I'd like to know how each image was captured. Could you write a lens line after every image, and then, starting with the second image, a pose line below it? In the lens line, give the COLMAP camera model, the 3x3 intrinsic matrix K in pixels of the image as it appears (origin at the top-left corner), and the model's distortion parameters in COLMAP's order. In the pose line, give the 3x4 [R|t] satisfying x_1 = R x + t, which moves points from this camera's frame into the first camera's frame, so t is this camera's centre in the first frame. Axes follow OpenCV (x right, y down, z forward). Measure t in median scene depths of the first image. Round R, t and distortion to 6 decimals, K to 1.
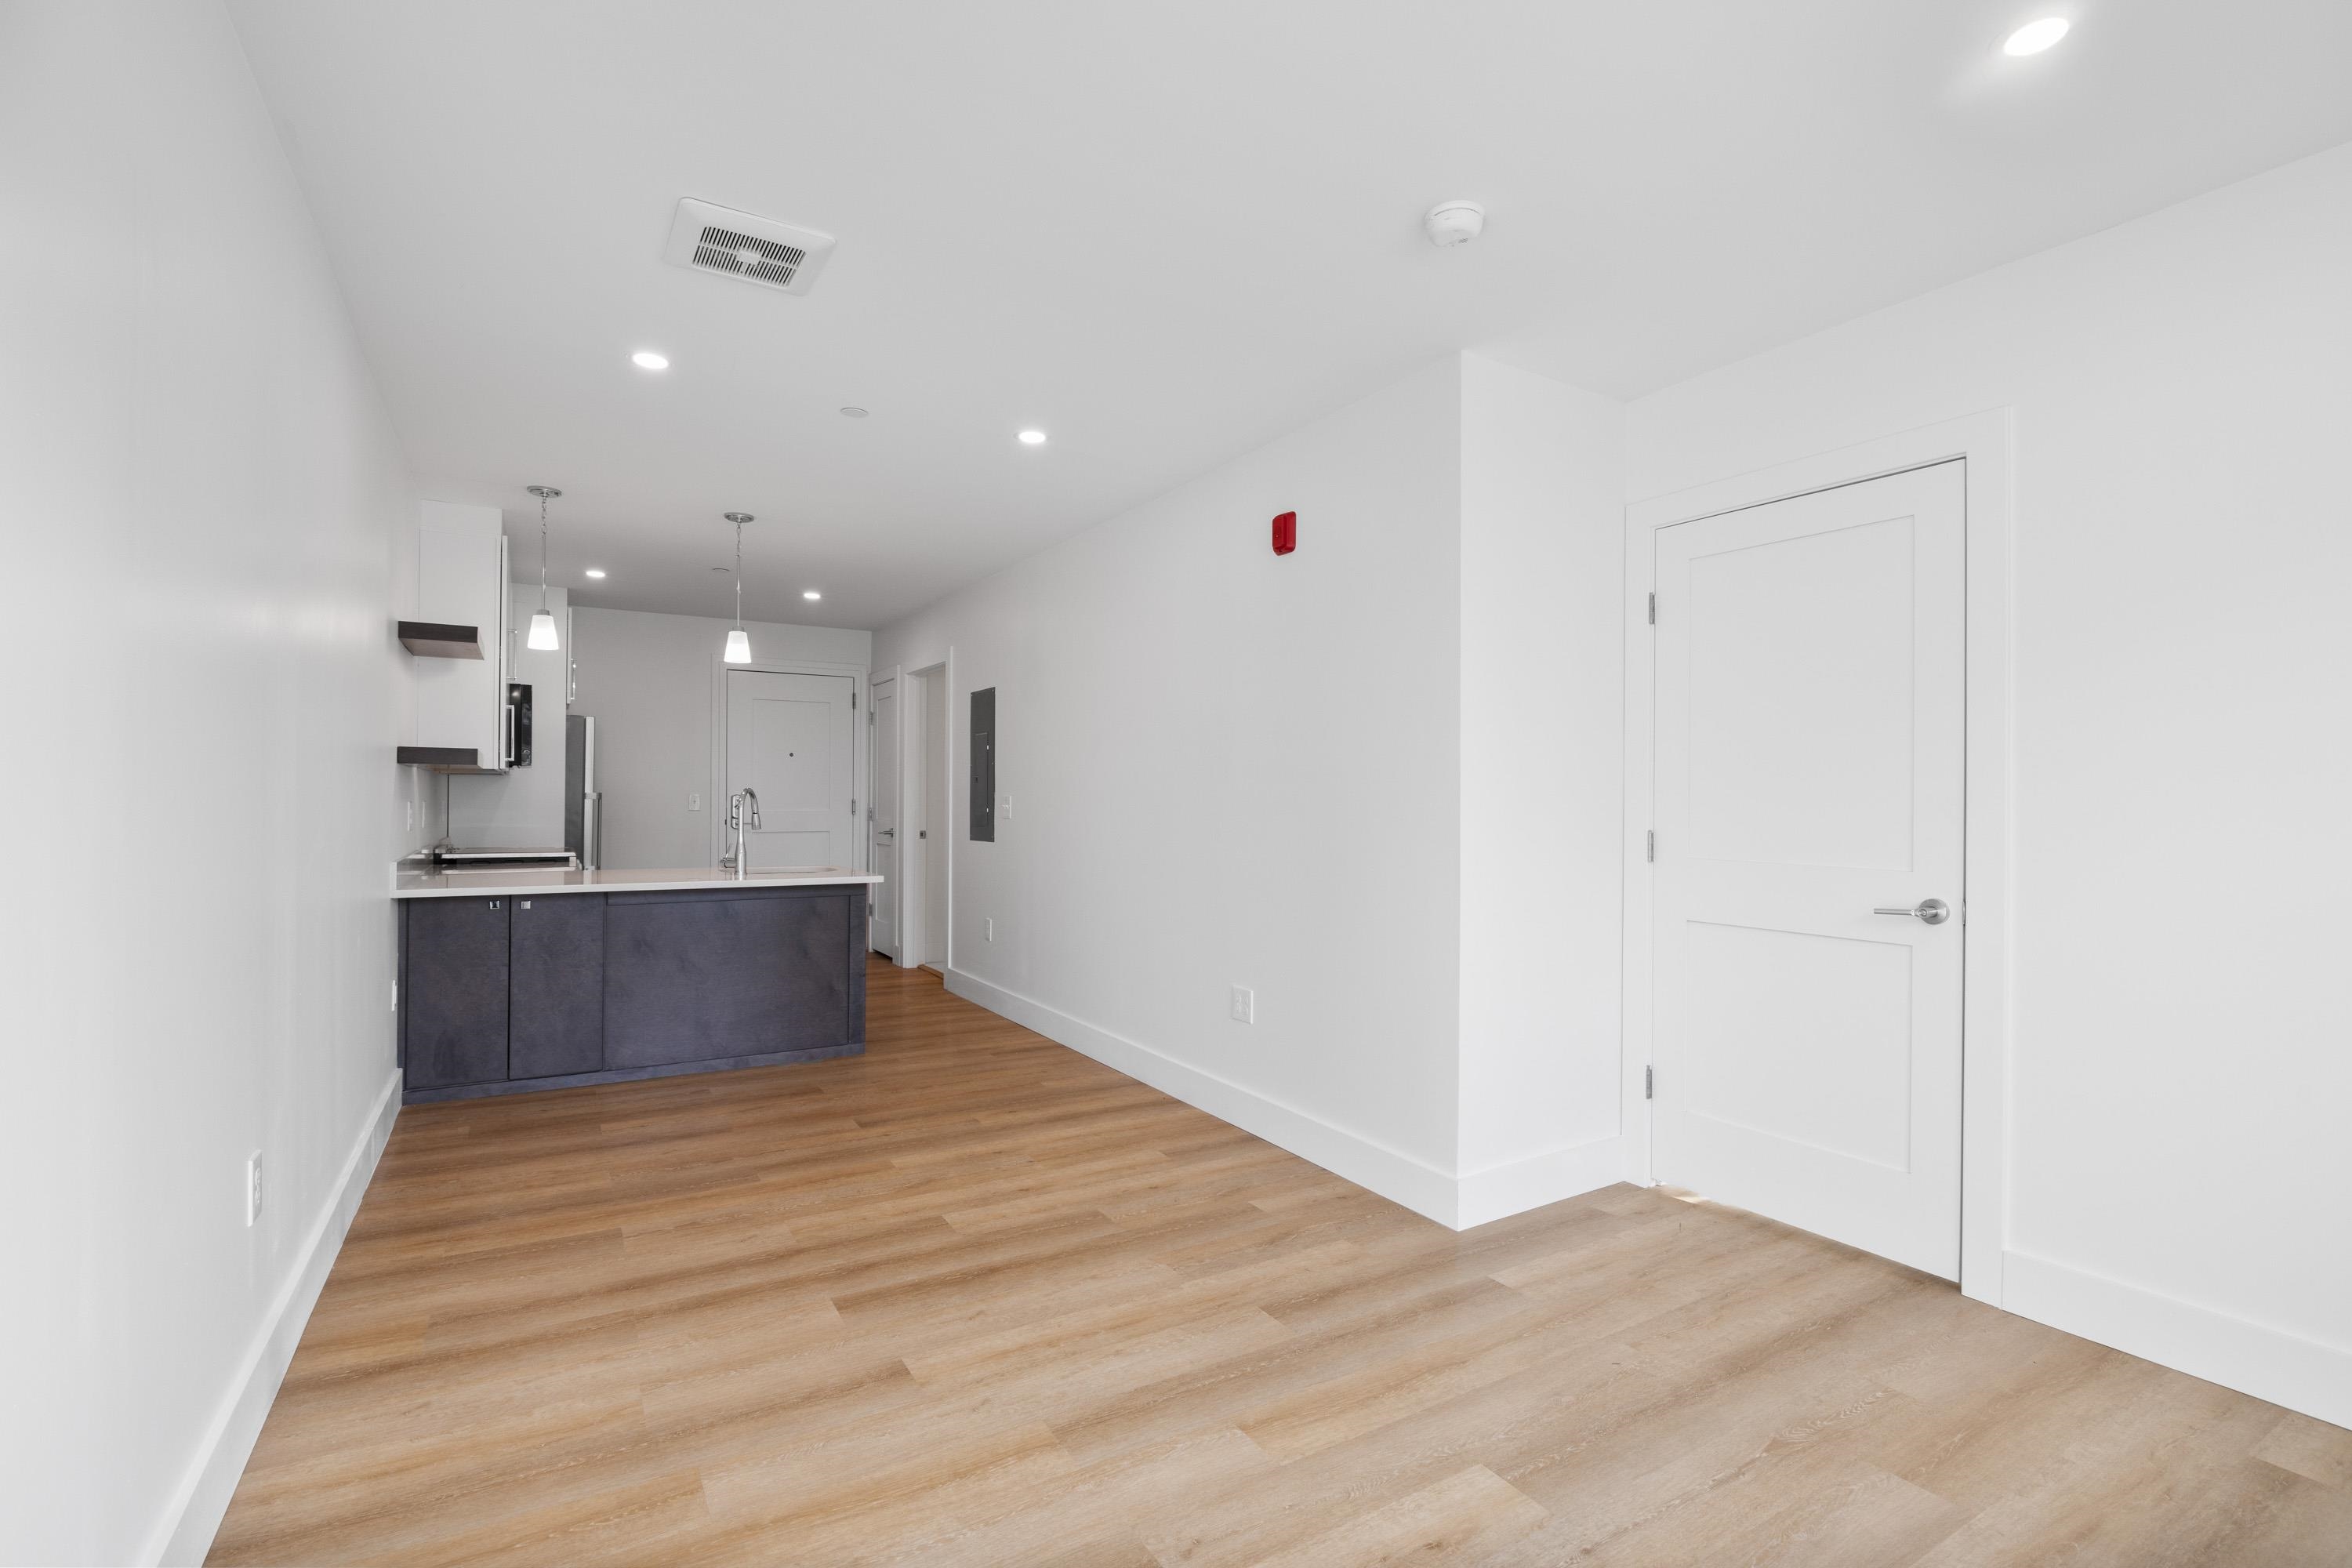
lens RADIAL K [[1081.8, 0, 1191.8], [0, 1081.8, 772.9], [0, 0, 1]] dist [-0.015002, 0.000098]
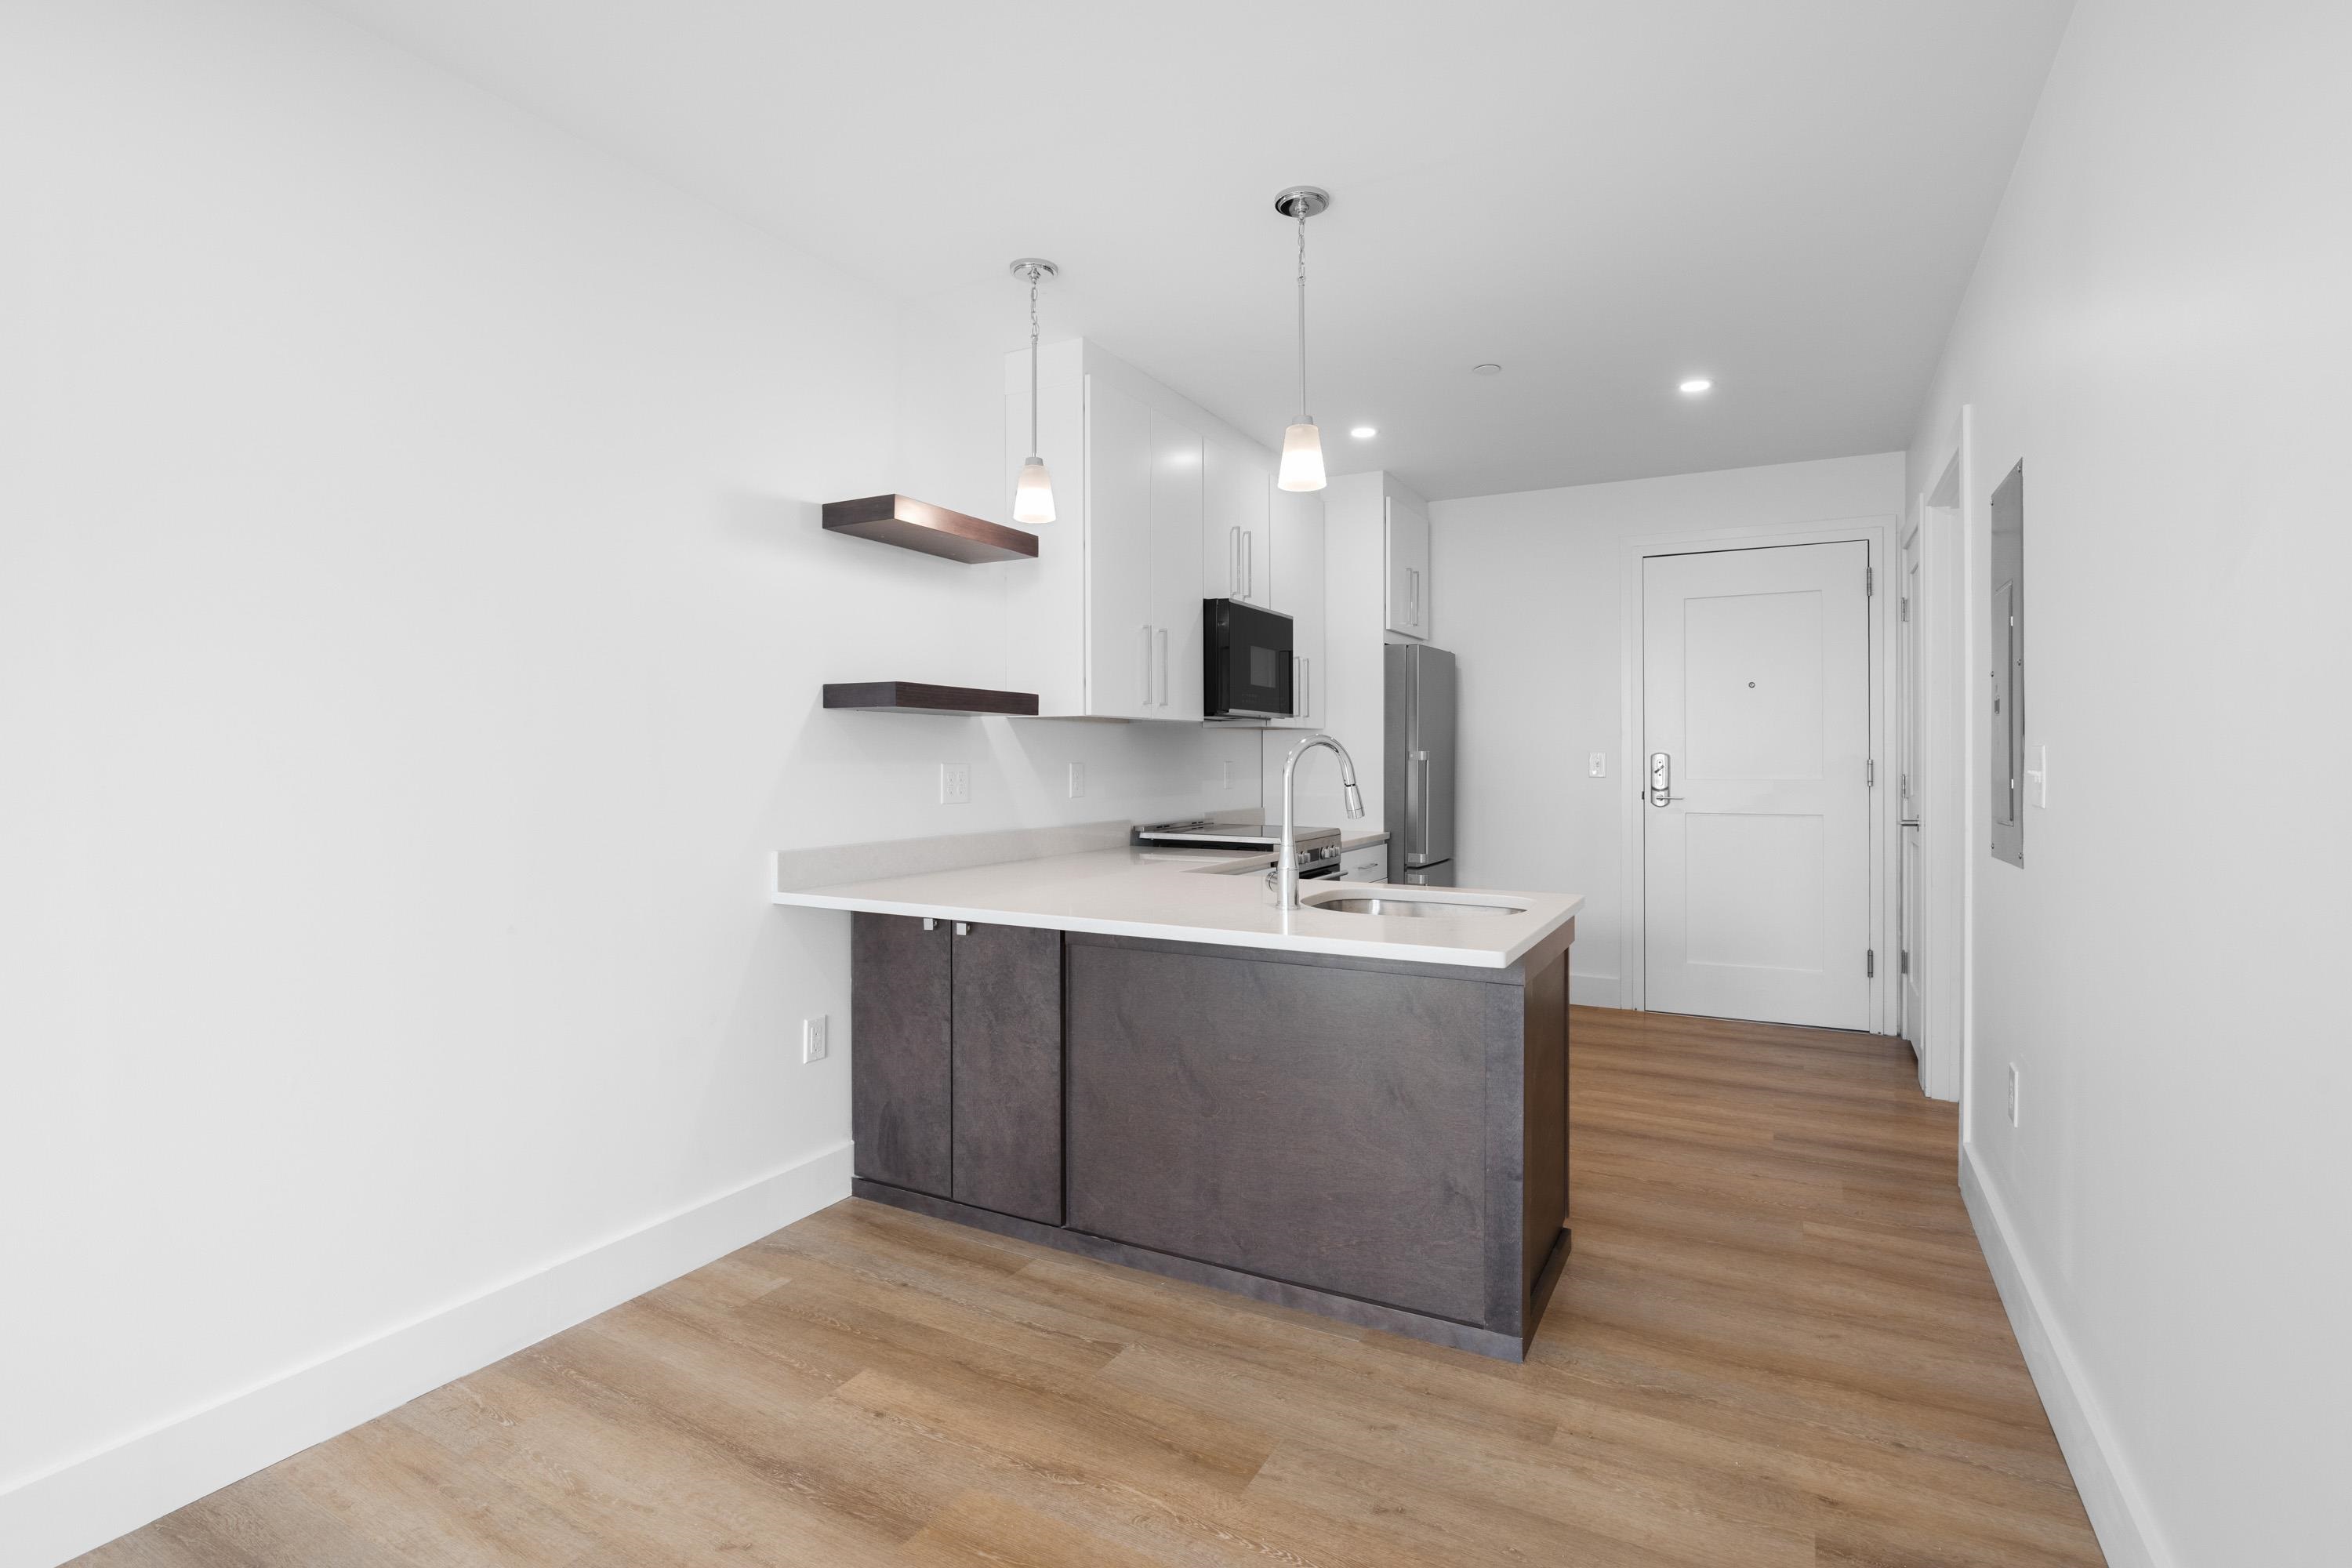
lens RADIAL K [[1110.8, 0, 1194.0], [0, 1110.8, 762.9], [0, 0, 1]] dist [-0.017684, 0.000045]
pose [[0.504105, -0.001886, -0.863641, 0.004827], [0.023598, 0.999654, 0.011591, 0.028118], [0.863320, -0.026223, 0.503975, 1.009752]]
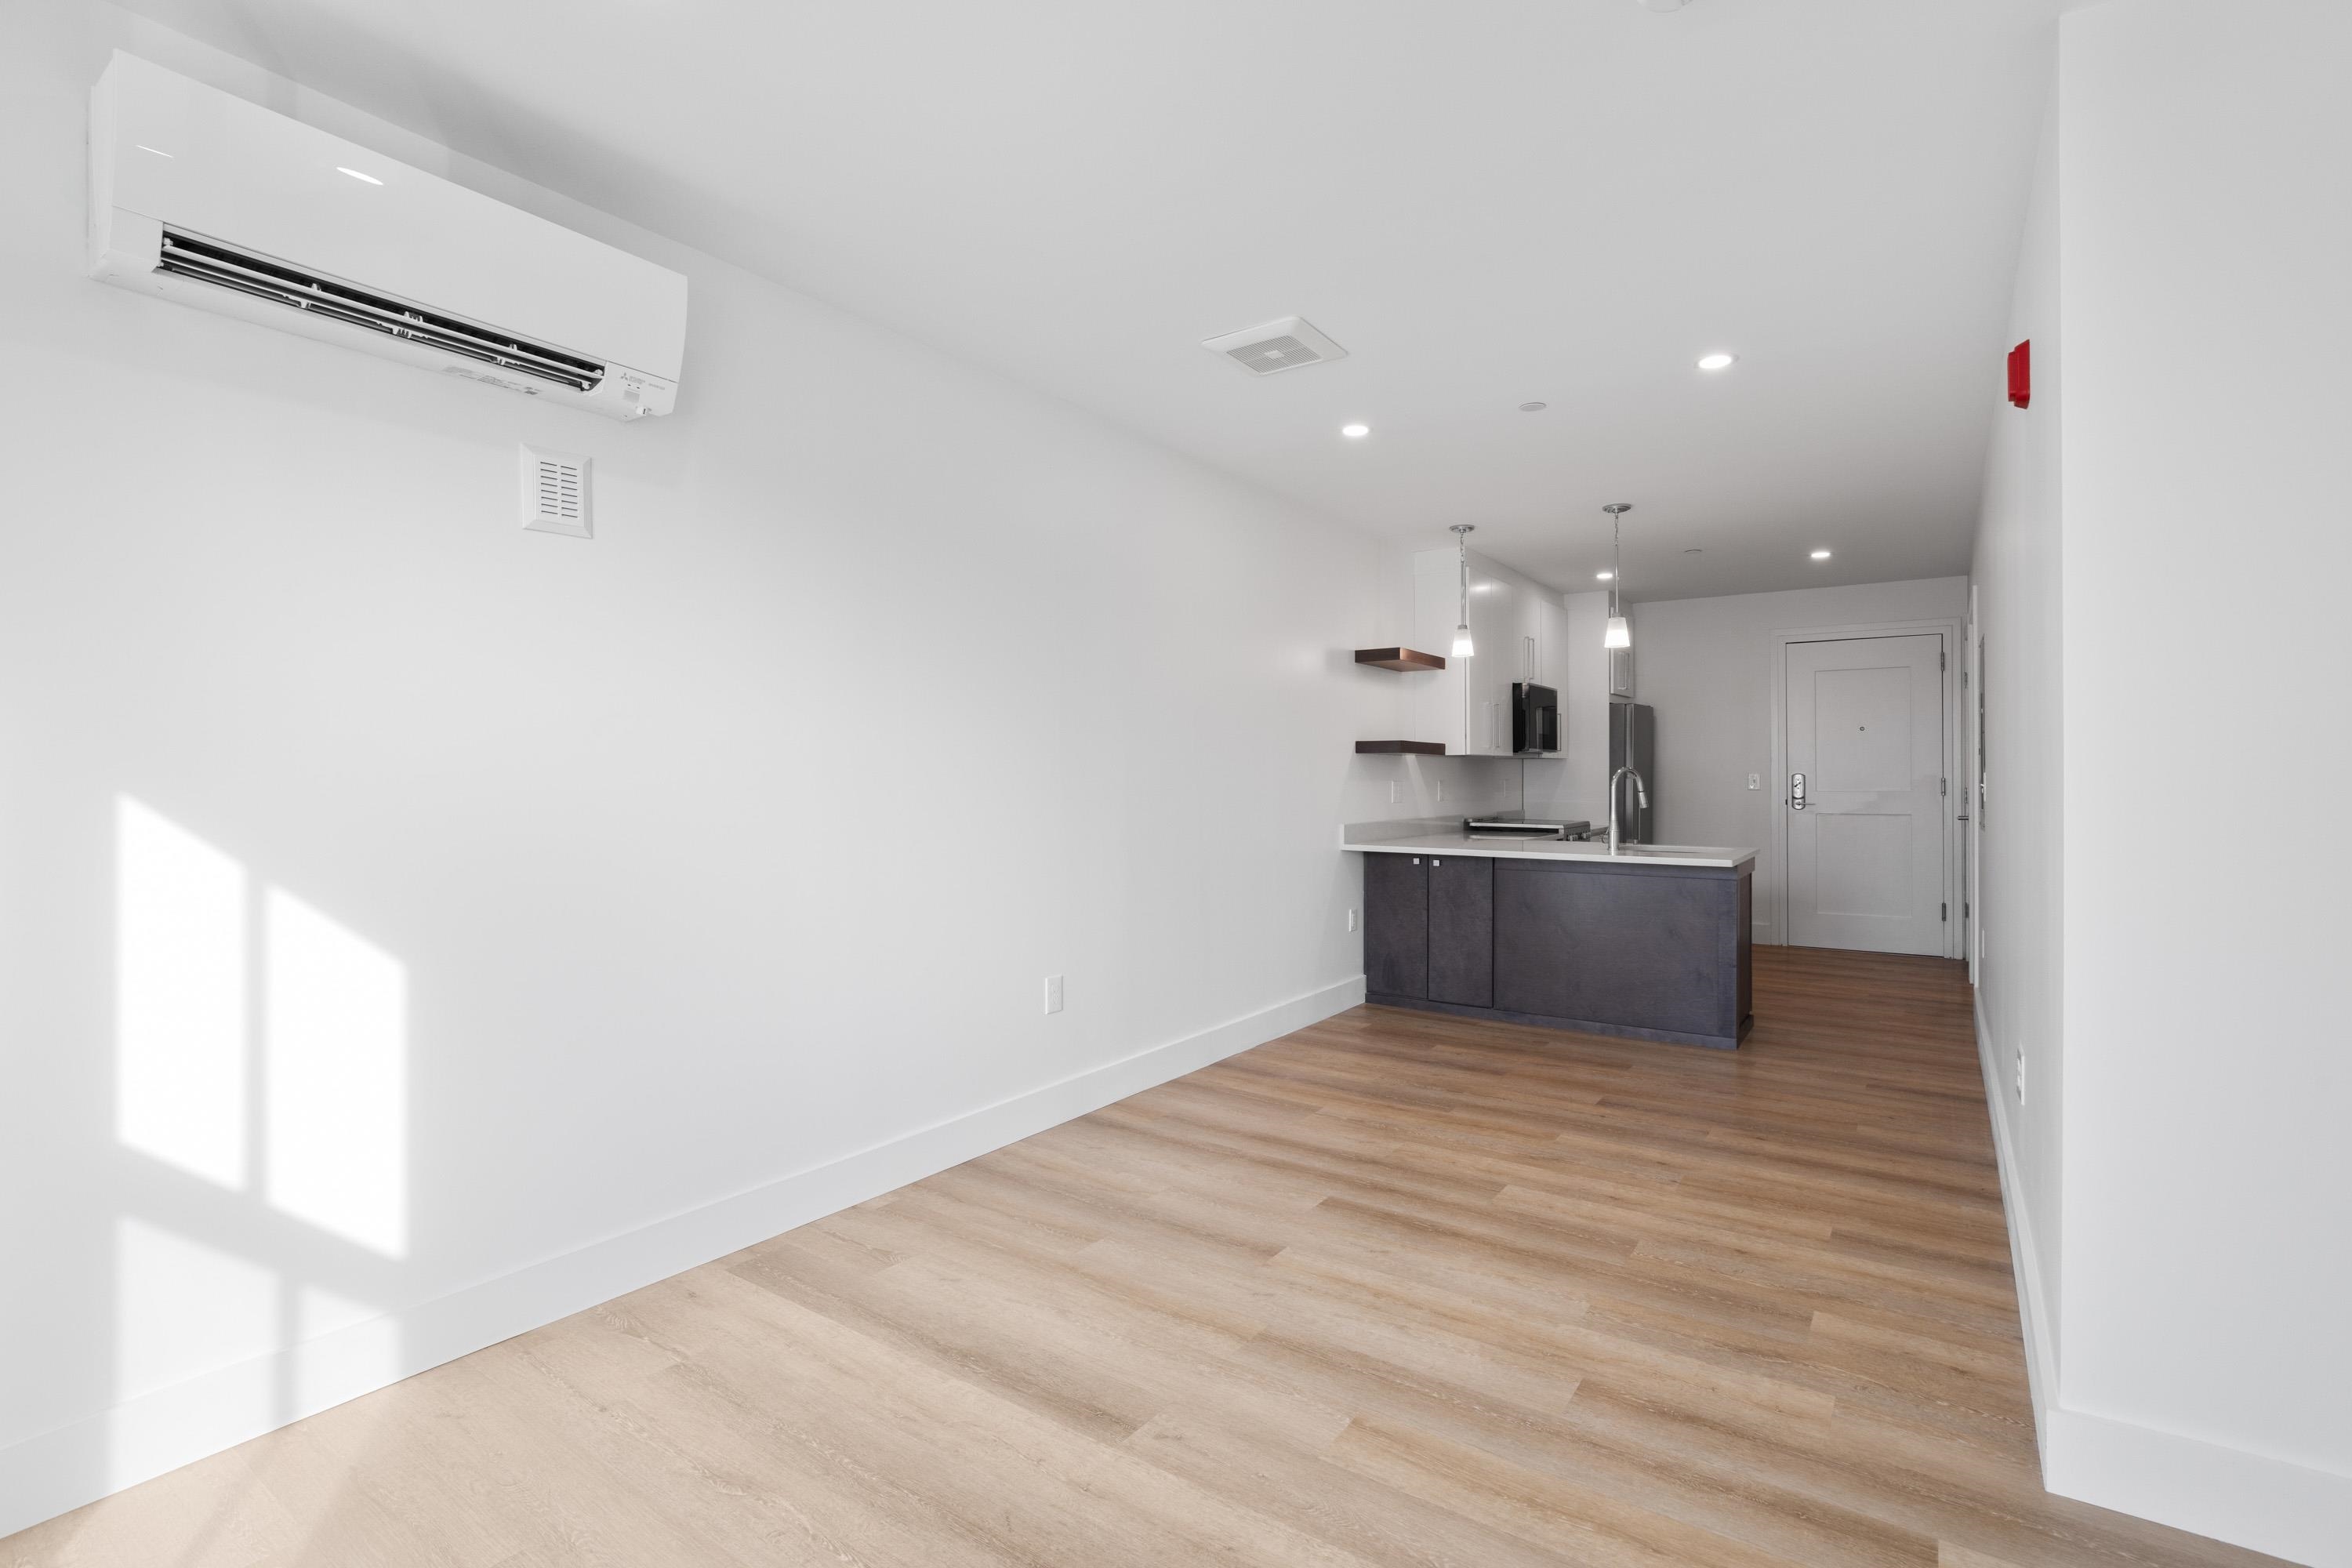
lens RADIAL K [[1081.8, 0, 1191.8], [0, 1081.8, 772.9], [0, 0, 1]] dist [-0.015002, 0.000098]
pose [[0.403866, -0.007096, -0.914791, 0.537273], [0.024982, 0.999683, 0.003275, 0.007303], [0.914477, -0.024176, 0.403915, 0.292962]]
